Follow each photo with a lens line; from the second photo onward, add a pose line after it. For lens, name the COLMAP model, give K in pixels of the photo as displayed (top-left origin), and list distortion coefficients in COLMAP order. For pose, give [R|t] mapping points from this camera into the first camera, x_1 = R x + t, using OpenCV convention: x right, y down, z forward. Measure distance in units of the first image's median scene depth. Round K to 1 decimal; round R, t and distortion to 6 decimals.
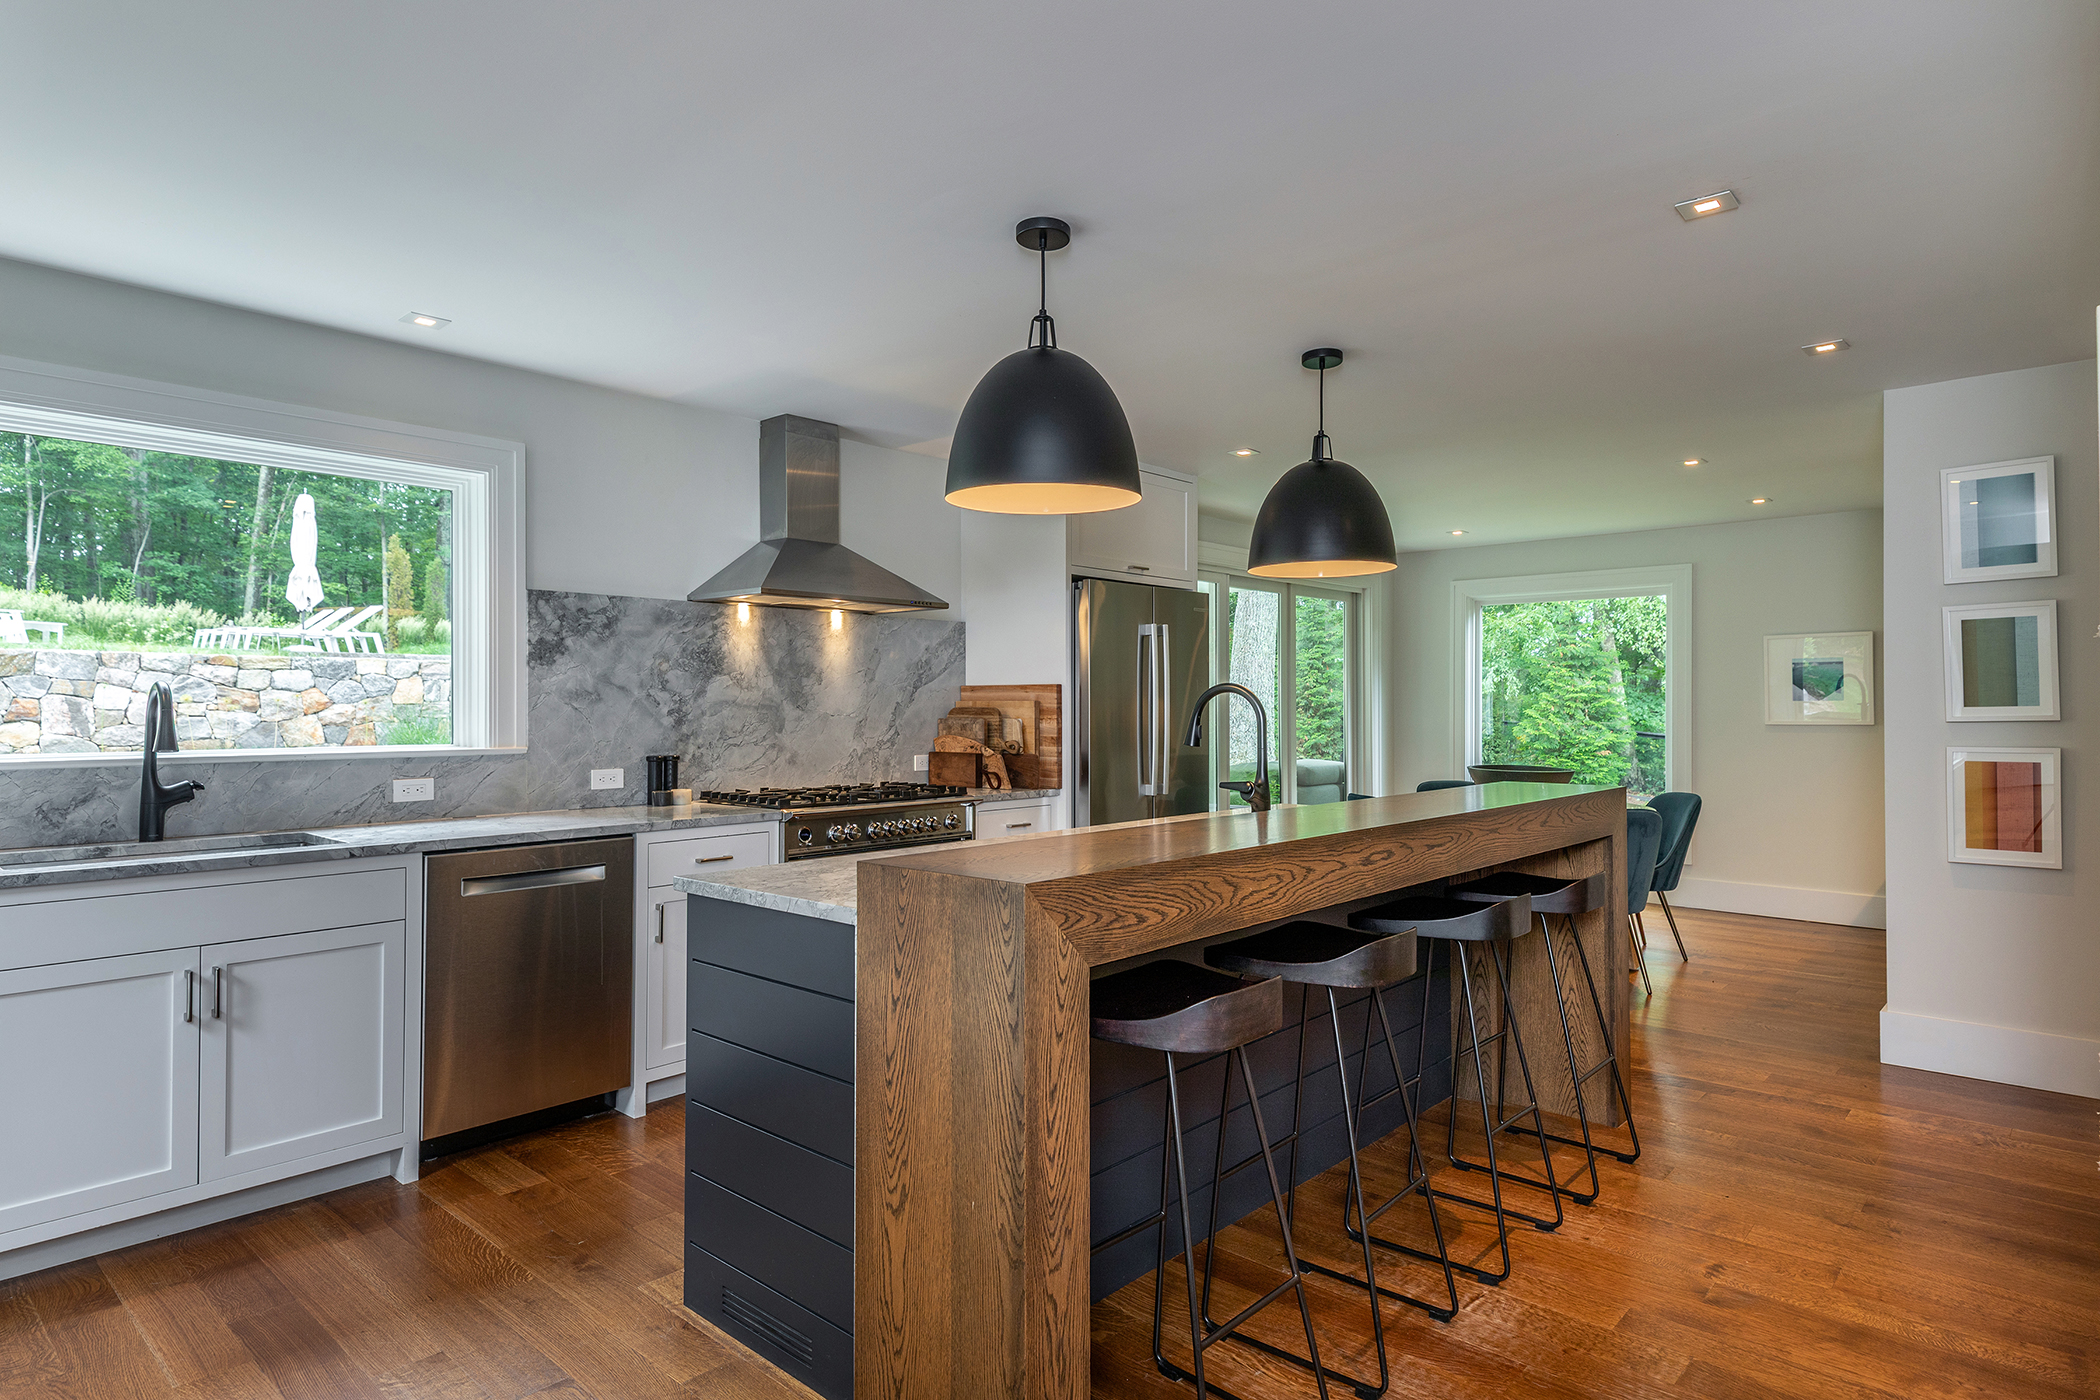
lens RADIAL K [[1151.2, 0, 1042.9], [0, 1151.2, 693.9], [0, 0, 1]] dist [0.013655, 0.000505]
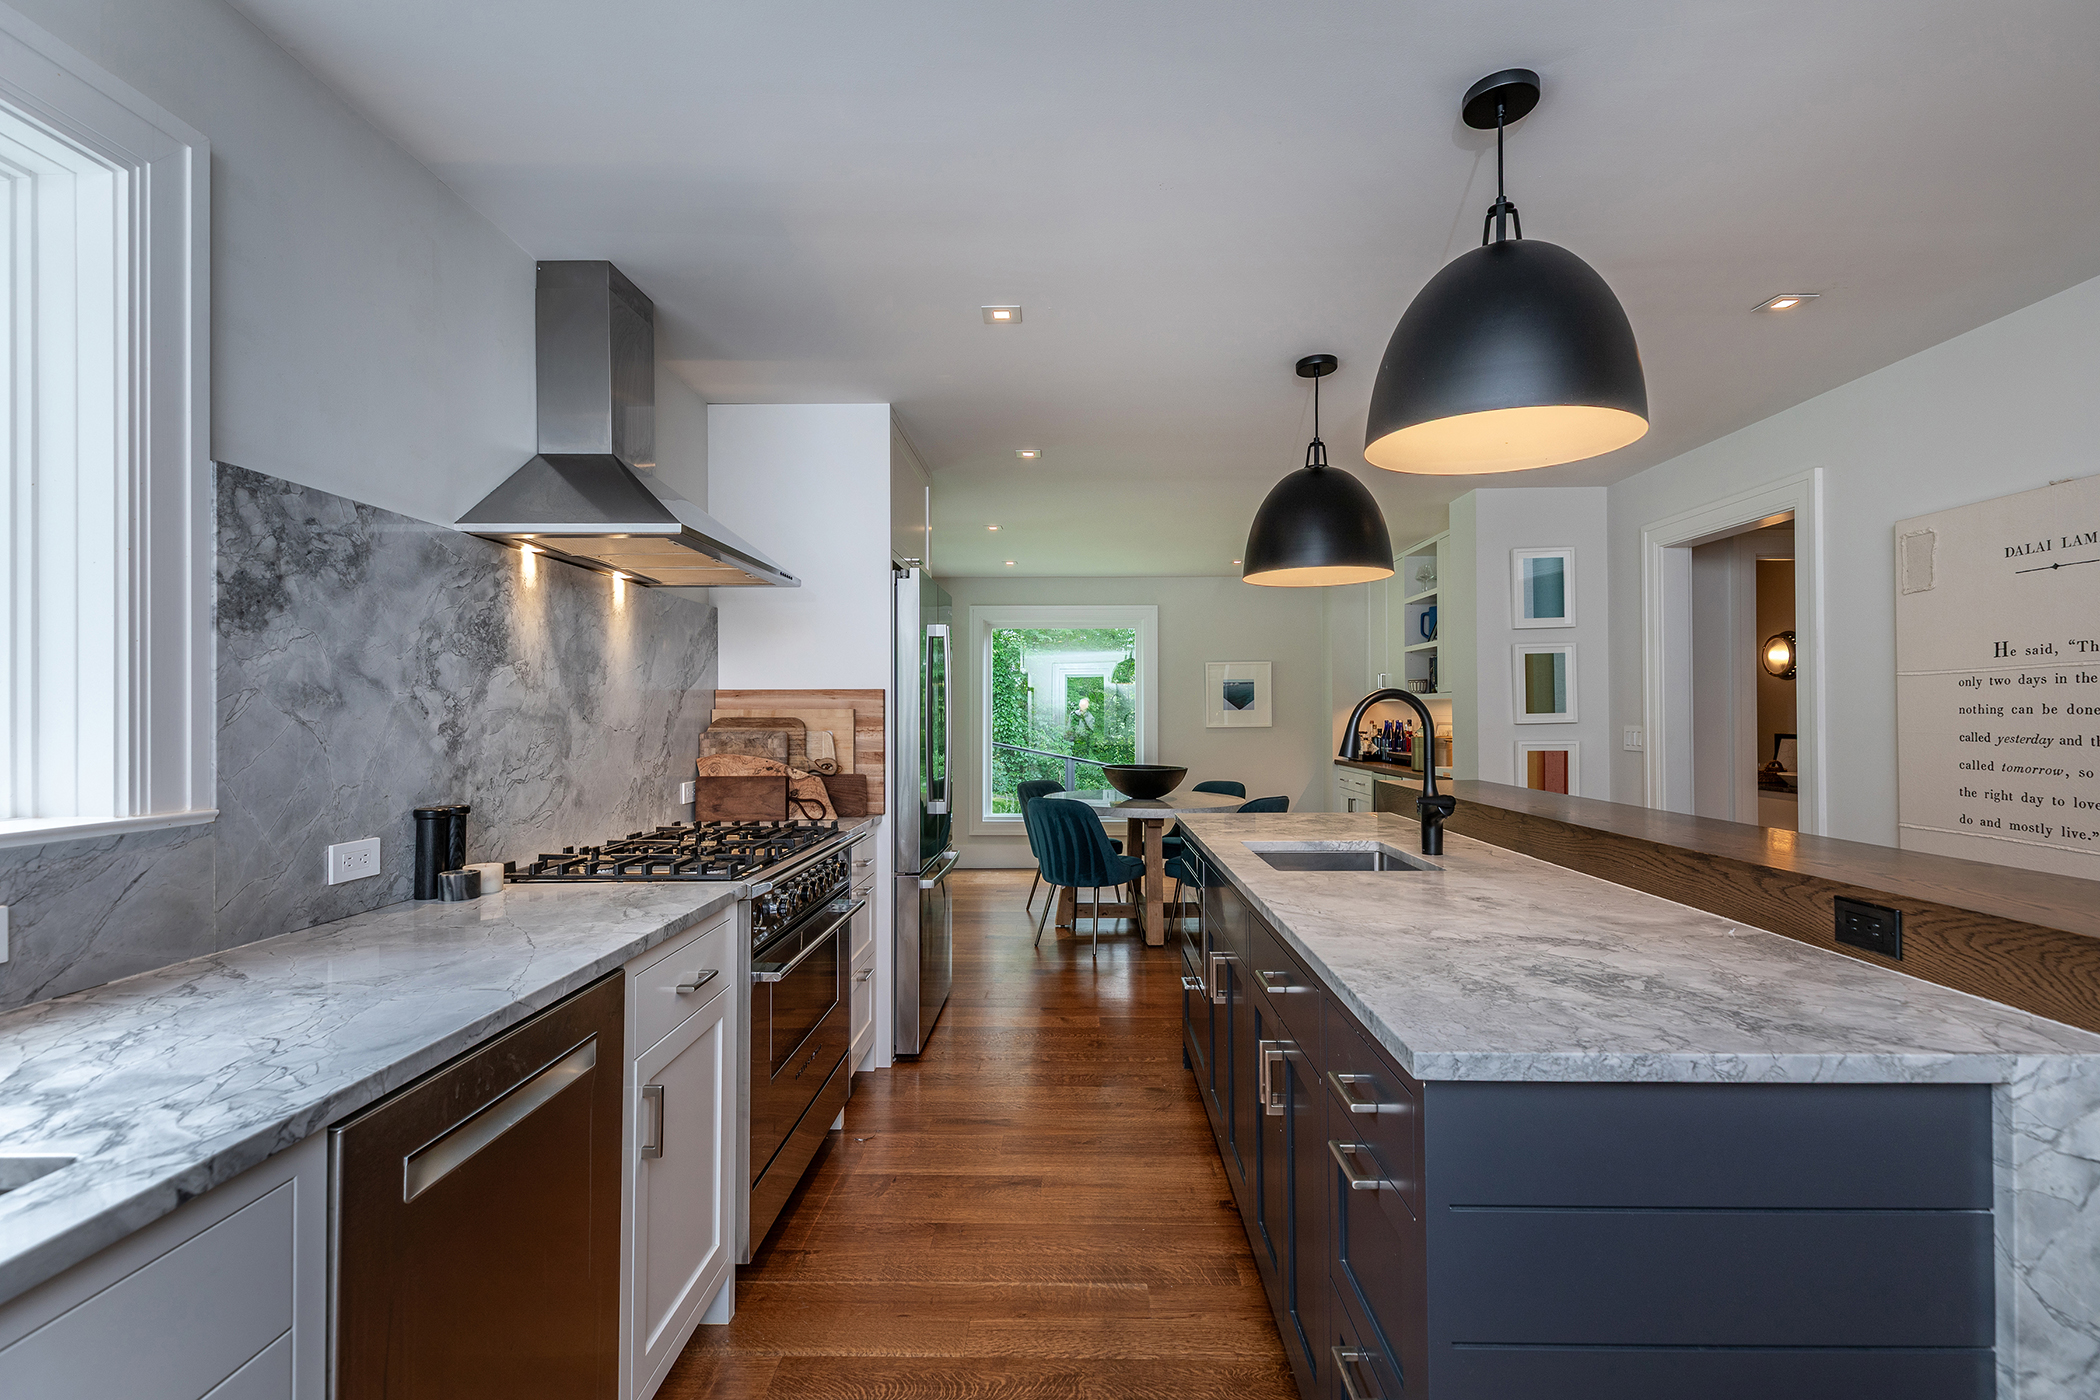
lens RADIAL K [[972.3, 0, 1059.9], [0, 972.3, 704.6], [0, 0, 1]] dist [0.002949, -0.000390]
pose [[0.746972, 0.004324, 0.664842, -0.414615], [-0.004509, 0.999989, -0.001438, 0.003889], [-0.664840, -0.001923, 0.746983, 0.451353]]
